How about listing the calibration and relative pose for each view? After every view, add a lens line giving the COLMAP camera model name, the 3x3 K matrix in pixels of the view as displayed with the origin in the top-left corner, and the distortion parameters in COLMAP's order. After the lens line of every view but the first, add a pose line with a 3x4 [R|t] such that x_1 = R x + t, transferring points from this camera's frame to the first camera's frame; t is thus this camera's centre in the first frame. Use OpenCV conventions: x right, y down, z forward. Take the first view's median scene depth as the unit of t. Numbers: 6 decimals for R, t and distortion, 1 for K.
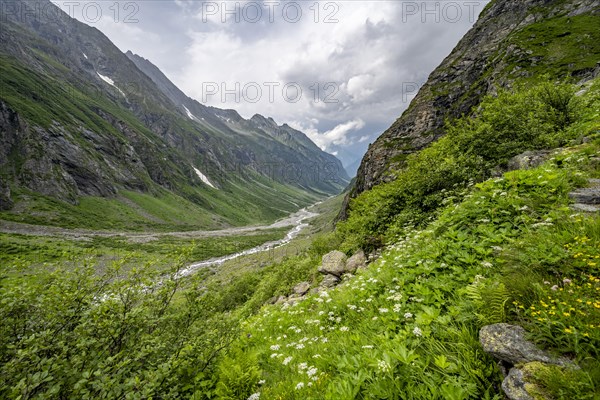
lens RADIAL K [[236.2, 0, 298.2], [0, 236.2, 199.4], [0, 0, 1]] dist [0.000049, 0.000073]
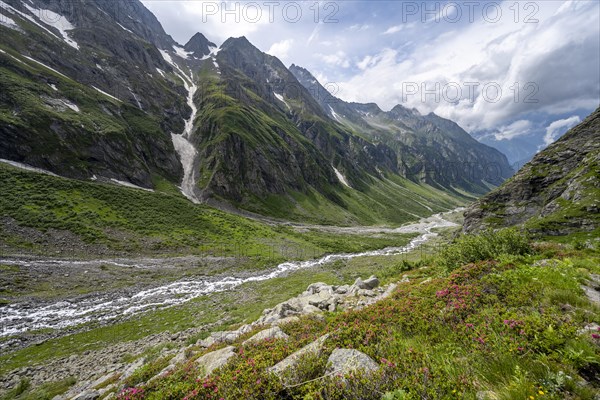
lens RADIAL K [[235.8, 0, 300.7], [0, 235.8, 199.3], [0, 0, 1]] dist [-0.000545, -0.000023]
pose [[0.858673, 0.115060, -0.499442, 0.037044], [-0.095274, 0.993324, 0.065039, -0.064072], [0.503591, -0.008264, 0.863903, -0.158531]]
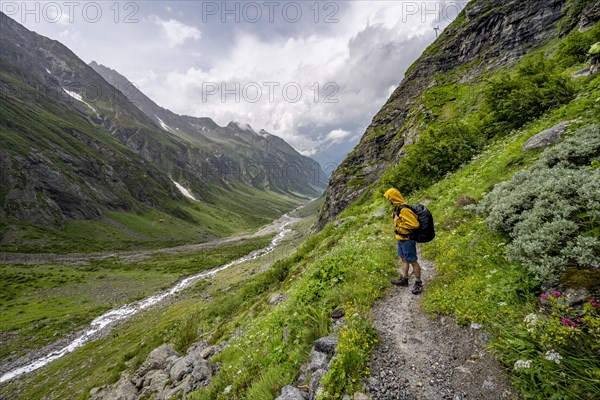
lens RADIAL K [[235.8, 0, 300.7], [0, 235.8, 199.3], [0, 0, 1]] dist [-0.000545, -0.000023]
pose [[0.994074, -0.062298, 0.089081, 0.001281], [0.063643, 0.997896, -0.012338, -0.019556], [-0.088125, 0.017934, 0.995948, -0.067474]]
